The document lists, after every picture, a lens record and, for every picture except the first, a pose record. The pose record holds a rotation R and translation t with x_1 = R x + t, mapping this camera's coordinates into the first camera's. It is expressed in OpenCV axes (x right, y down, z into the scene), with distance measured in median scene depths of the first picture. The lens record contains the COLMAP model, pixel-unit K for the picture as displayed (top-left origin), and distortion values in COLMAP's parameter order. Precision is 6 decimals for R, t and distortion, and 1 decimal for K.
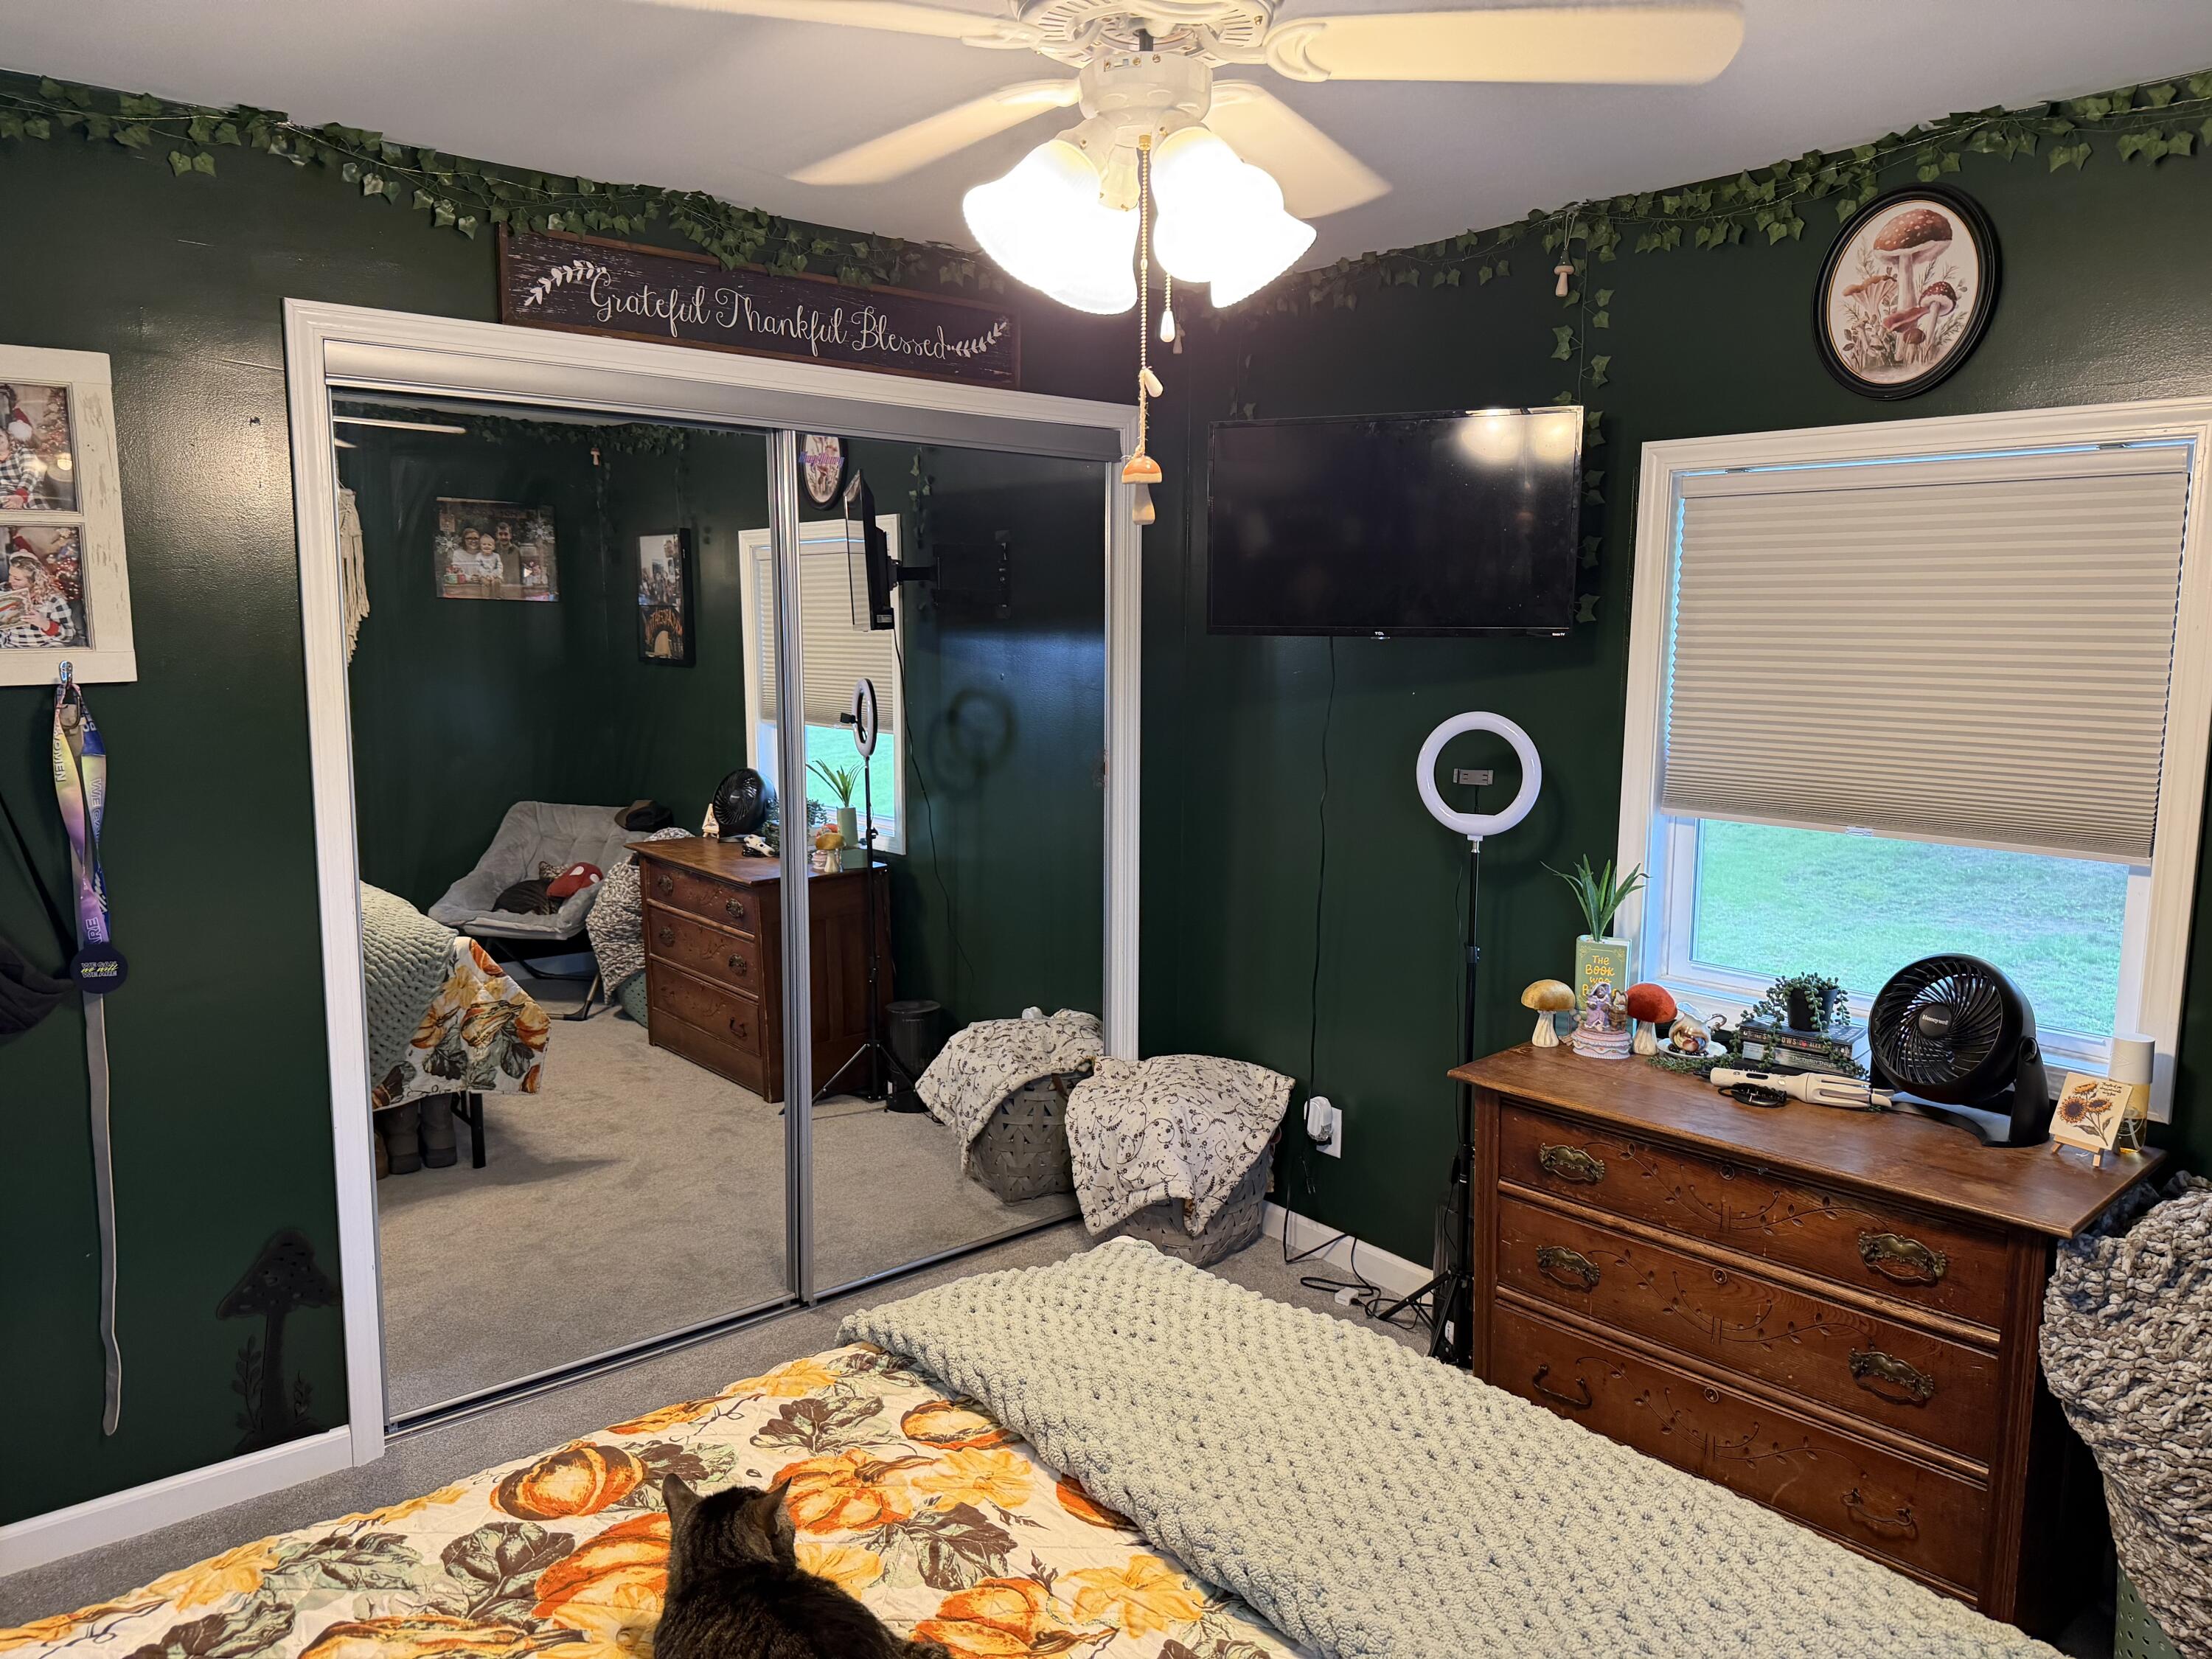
lens RADIAL K [[1556.4, 0, 1101.0], [0, 1556.4, 816.3], [0, 0, 1]] dist [0.030477, -0.042645]
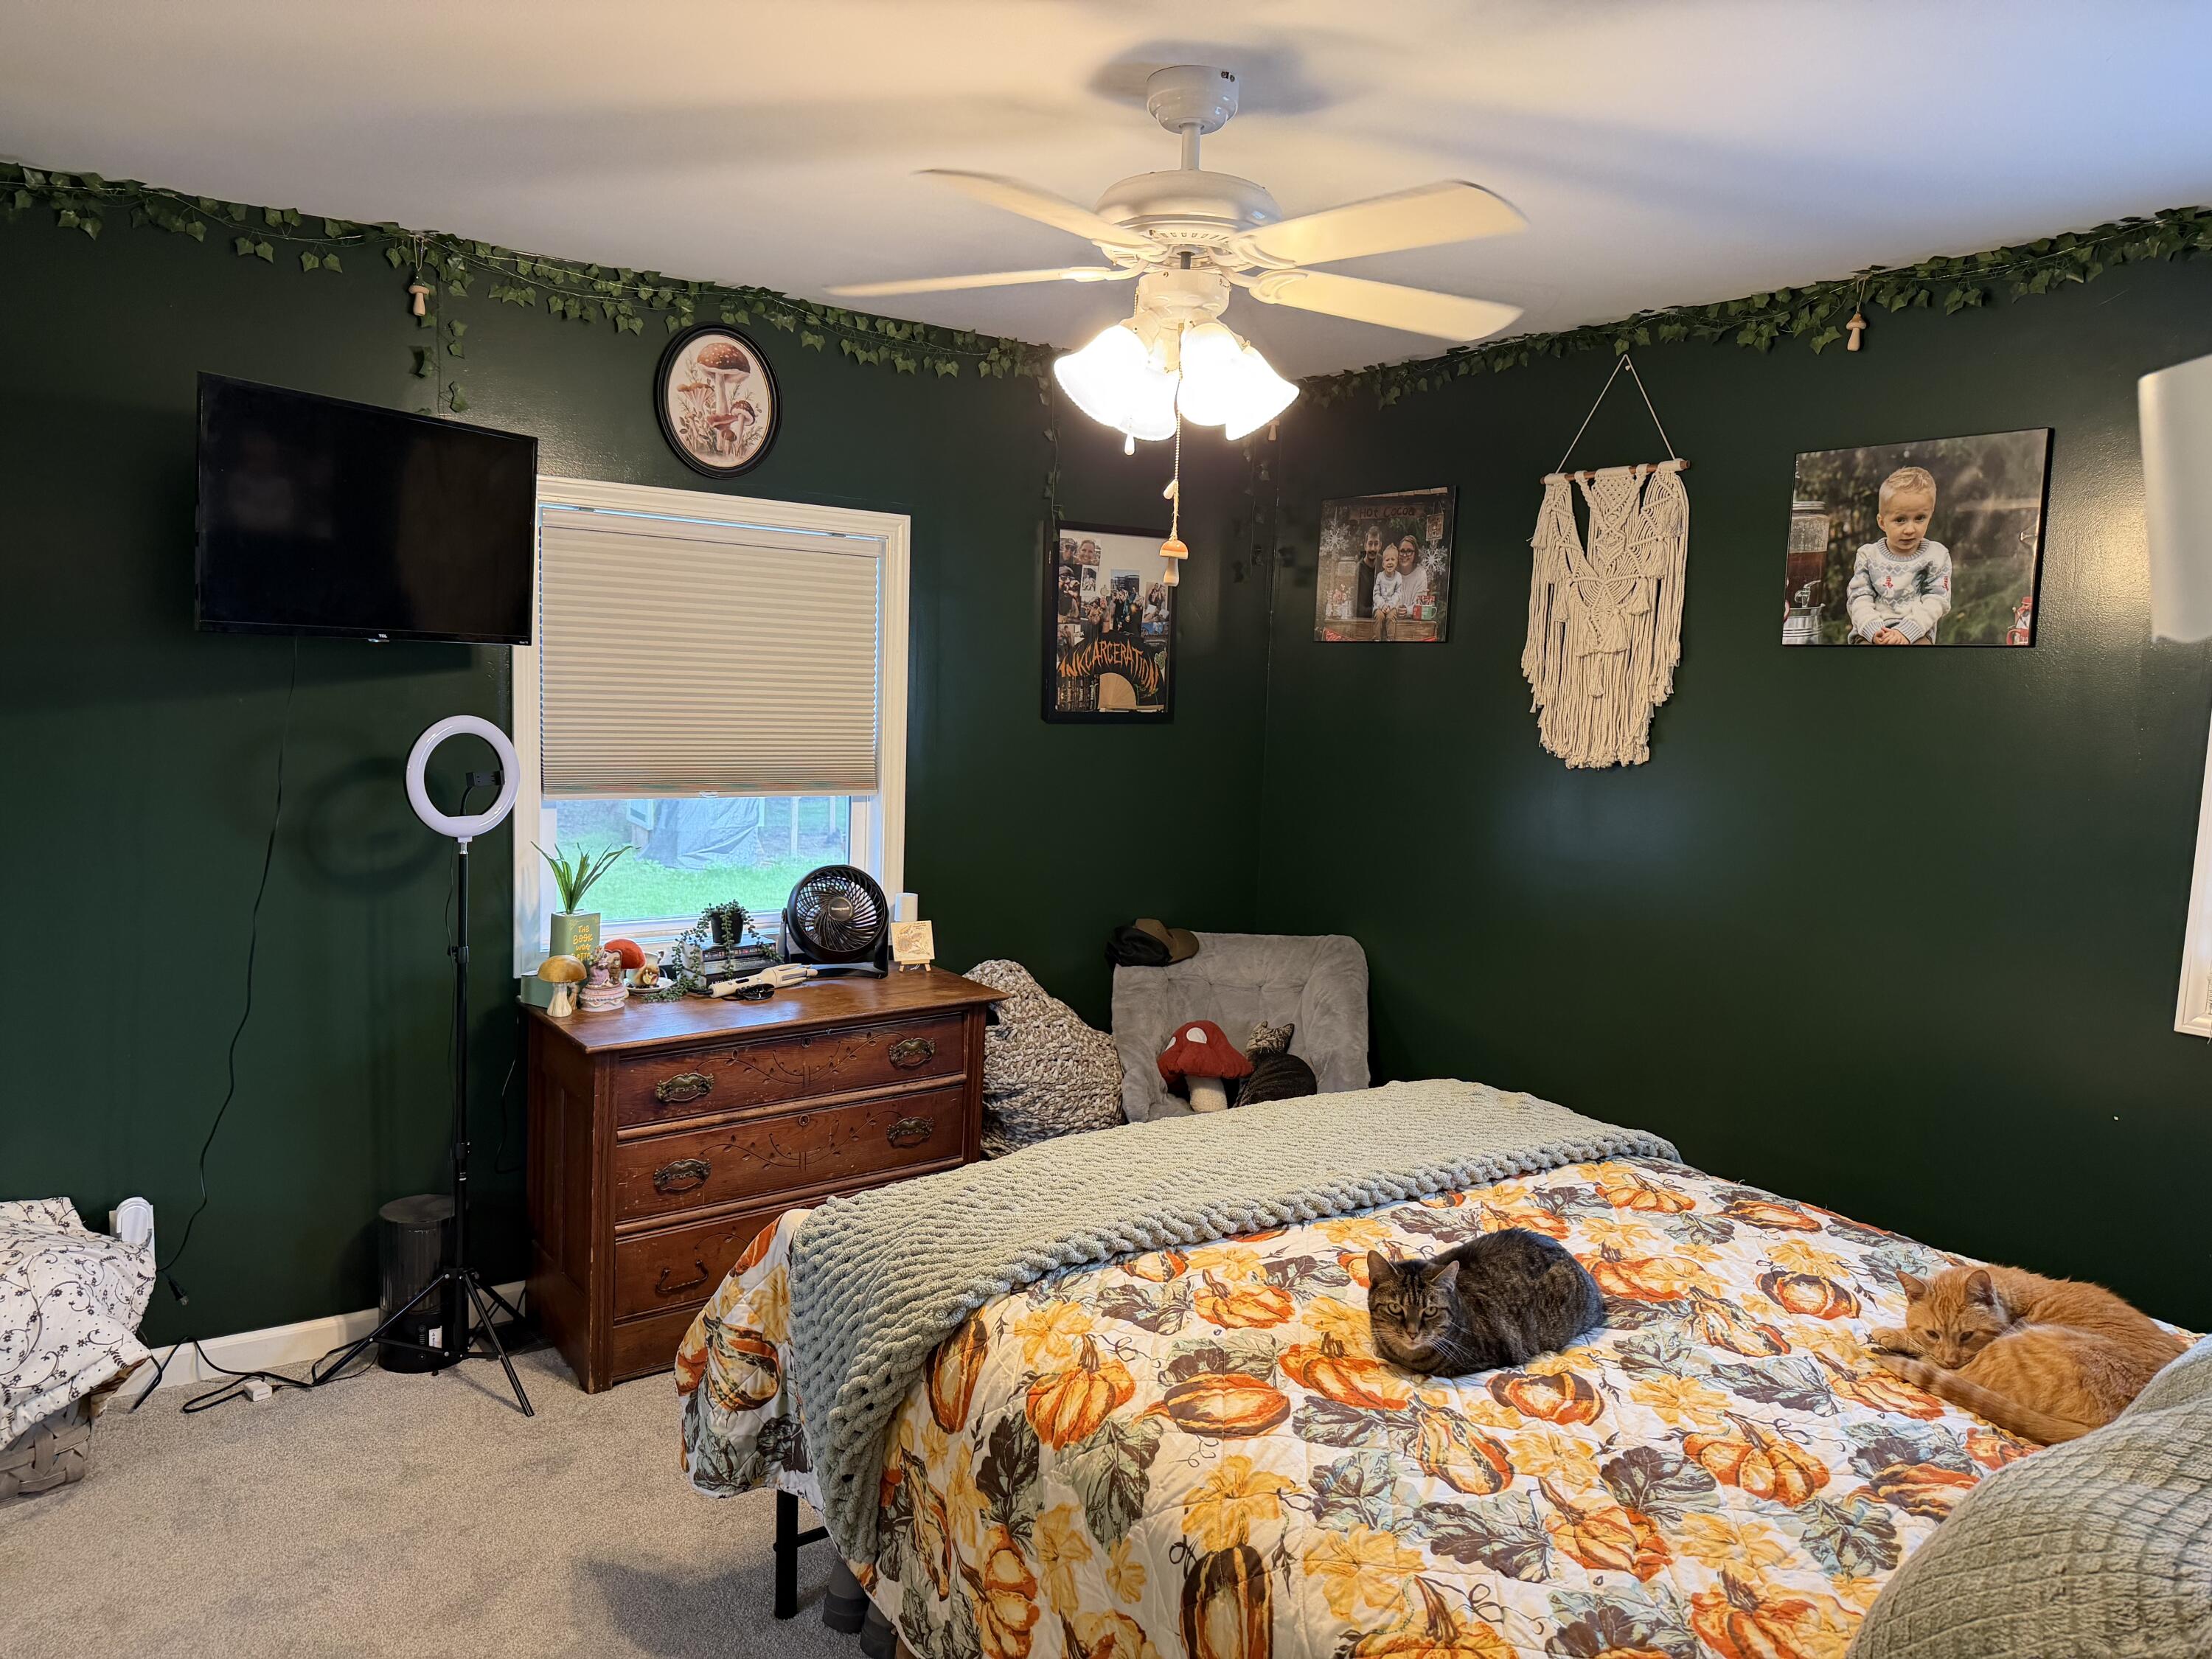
lens RADIAL K [[1513.5, 0, 1107.4], [0, 1513.5, 823.4], [0, 0, 1]] dist [0.066368, -0.002231]
pose [[0.095726, -0.104906, 0.989864, -0.841333], [0.089530, 0.991308, 0.096401, -0.065790], [-0.991373, 0.079395, 0.104286, 0.559532]]
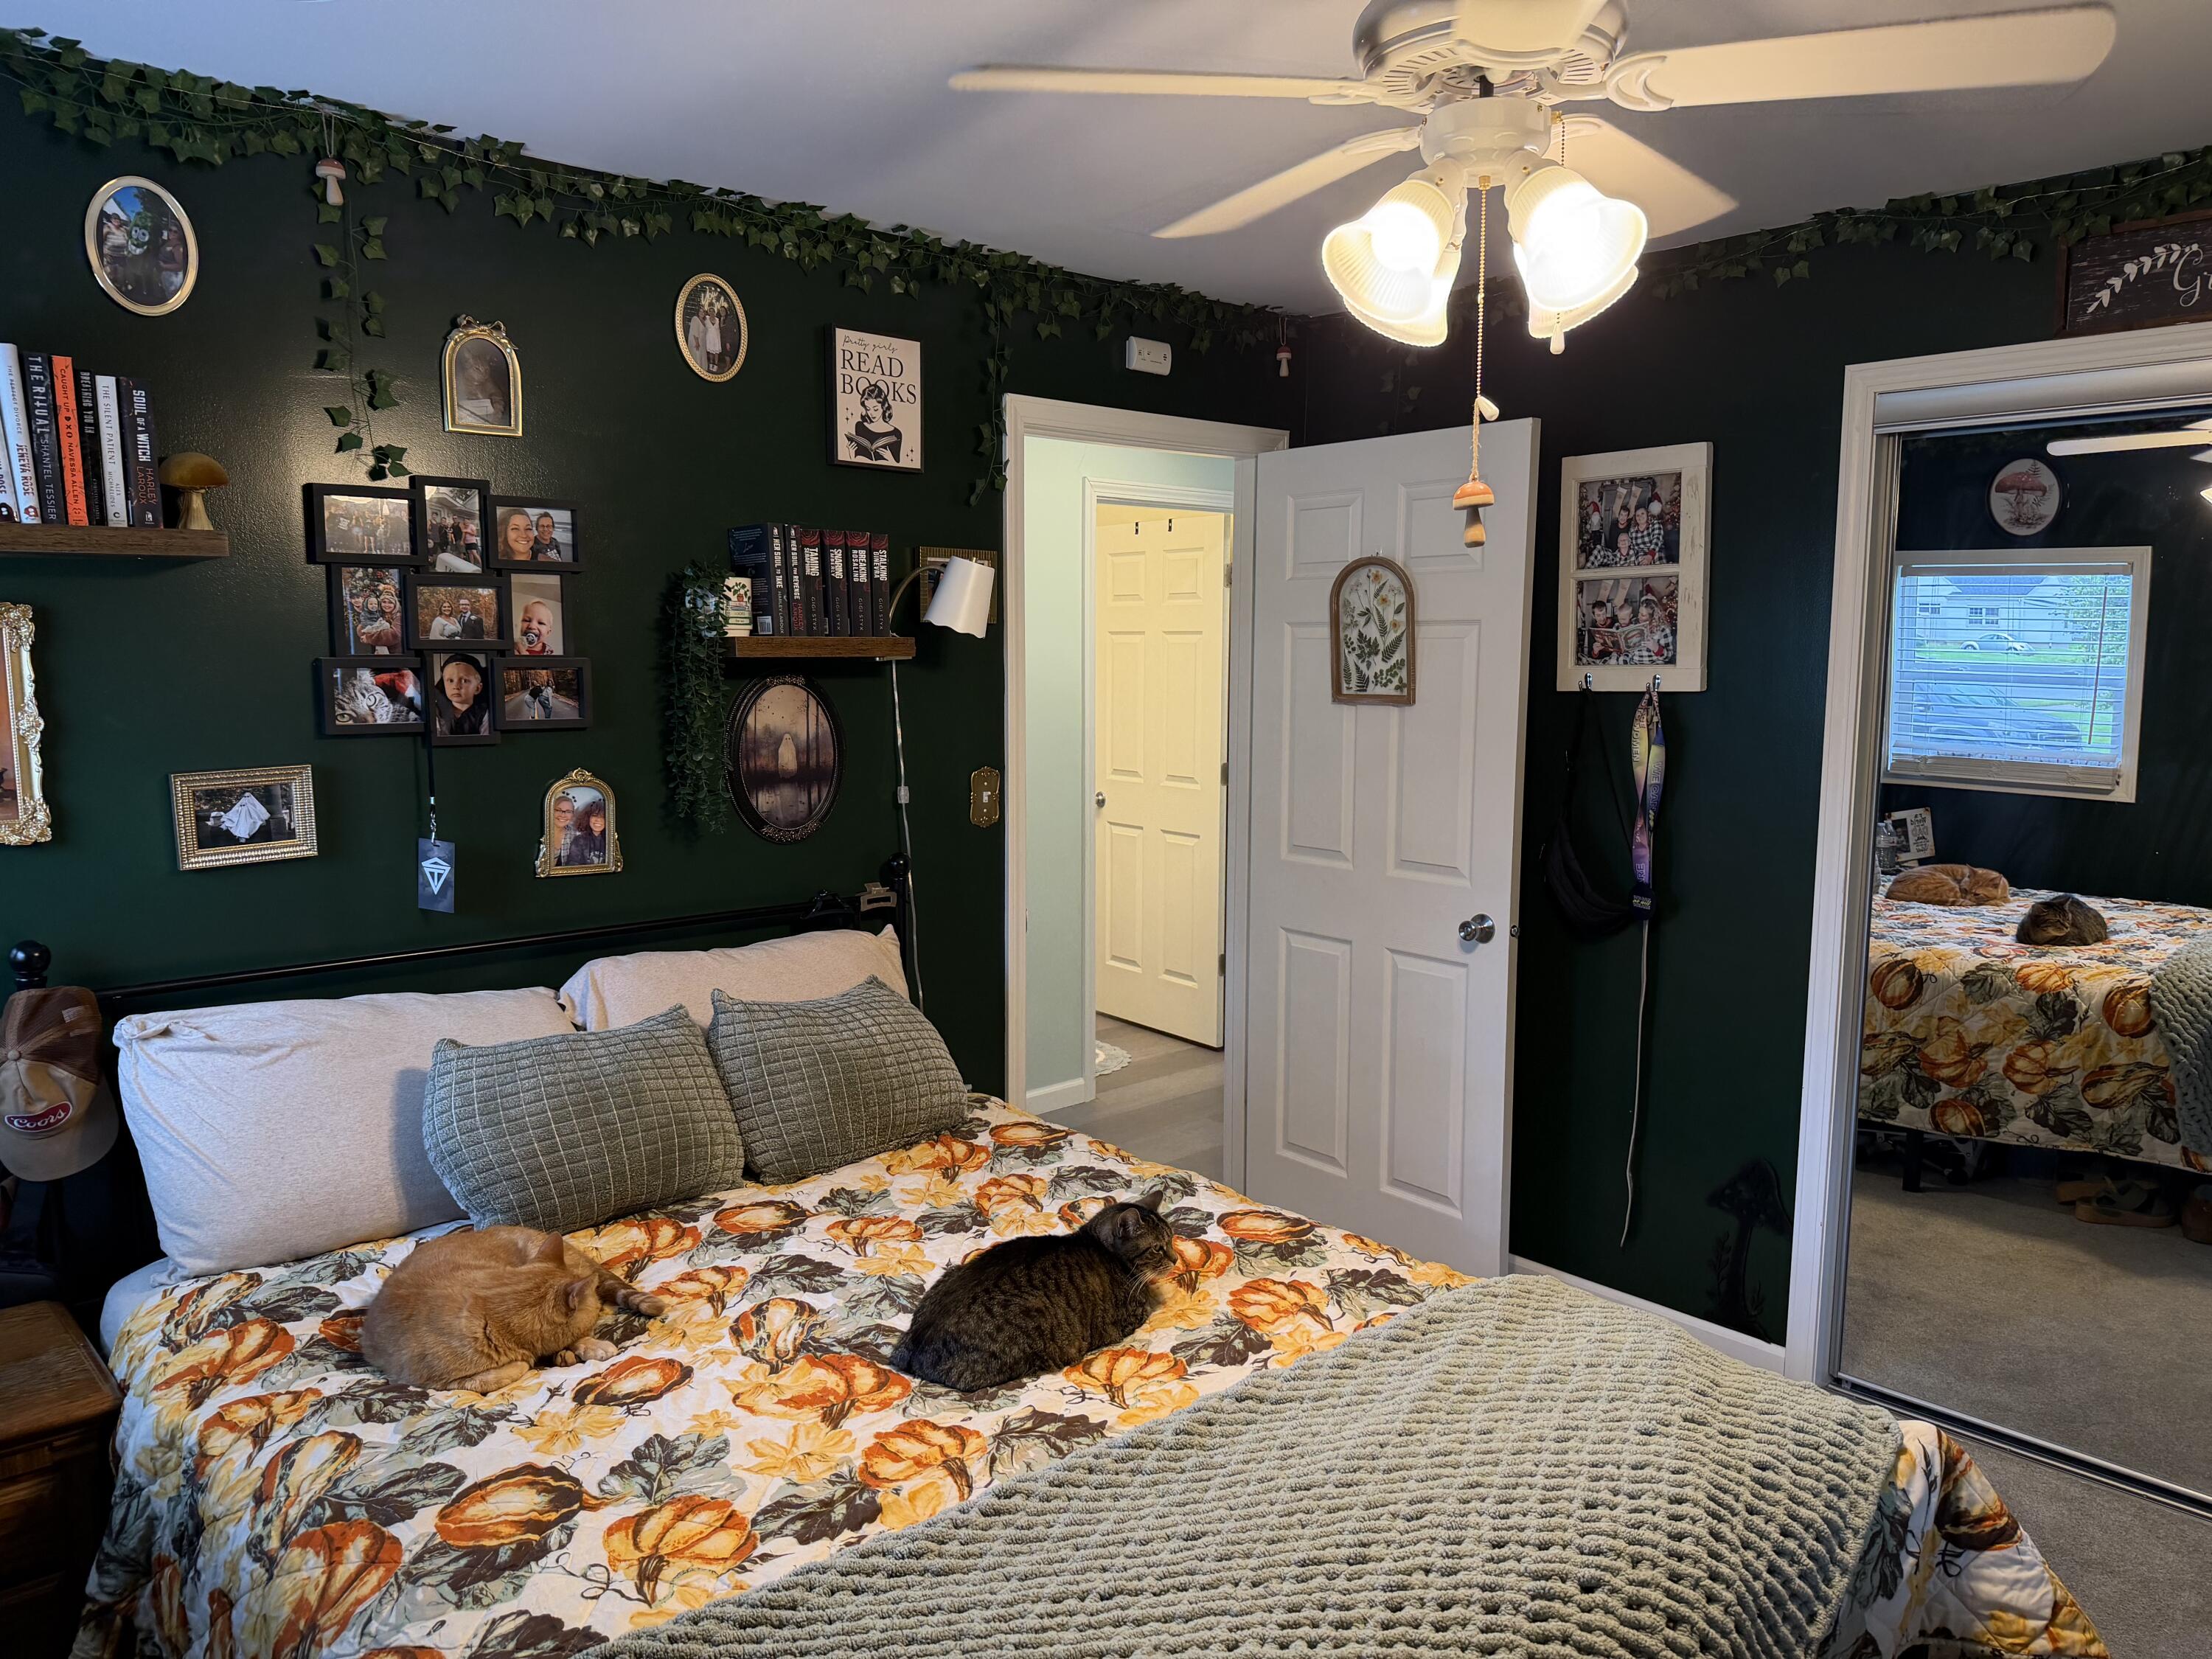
lens RADIAL K [[1556.2, 0, 1100.1], [0, 1556.2, 837.3], [0, 0, 1]] dist [0.004800, -0.013862]
pose [[0.023762, 0.120625, -0.992414, 0.636091], [-0.129367, 0.984718, 0.116593, -0.050416], [0.991312, 0.125615, 0.039004, 0.443717]]
